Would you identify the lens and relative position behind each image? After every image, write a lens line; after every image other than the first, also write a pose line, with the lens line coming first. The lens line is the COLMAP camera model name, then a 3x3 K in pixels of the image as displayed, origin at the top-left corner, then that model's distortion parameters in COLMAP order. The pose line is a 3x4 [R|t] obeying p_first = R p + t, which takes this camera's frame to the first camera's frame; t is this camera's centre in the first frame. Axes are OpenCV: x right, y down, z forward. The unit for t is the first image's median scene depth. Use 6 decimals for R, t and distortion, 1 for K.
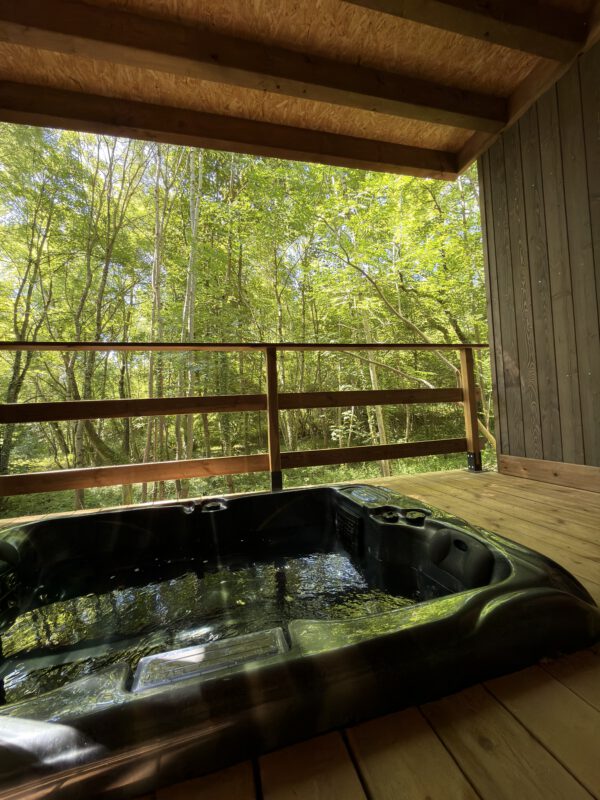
lens RADIAL K [[323.5, 0, 296.9], [0, 323.5, 399.8], [0, 0, 1]] dist [-0.001805, 0.000561]
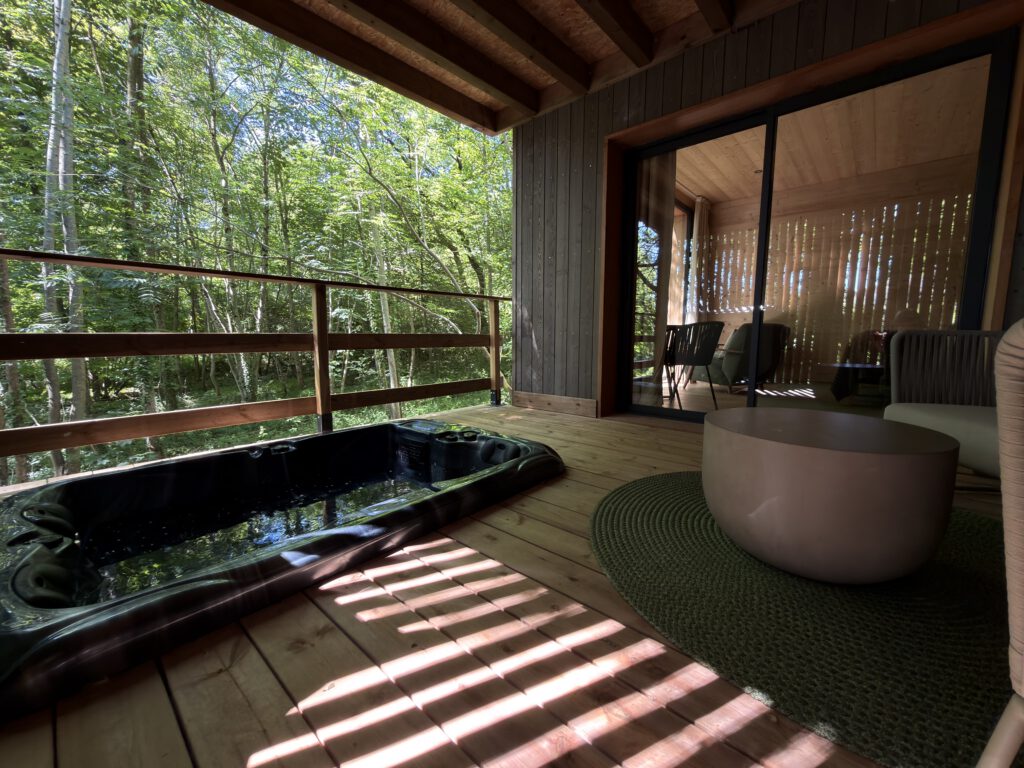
lens RADIAL K [[414.0, 0, 513.2], [0, 414.0, 381.3], [0, 0, 1]] dist [-0.001805, 0.000561]
pose [[0.832103, -0.013525, 0.554456, -0.291724], [-0.059810, 0.991685, 0.113950, -0.054185], [-0.551387, -0.127980, 0.824375, -0.343435]]
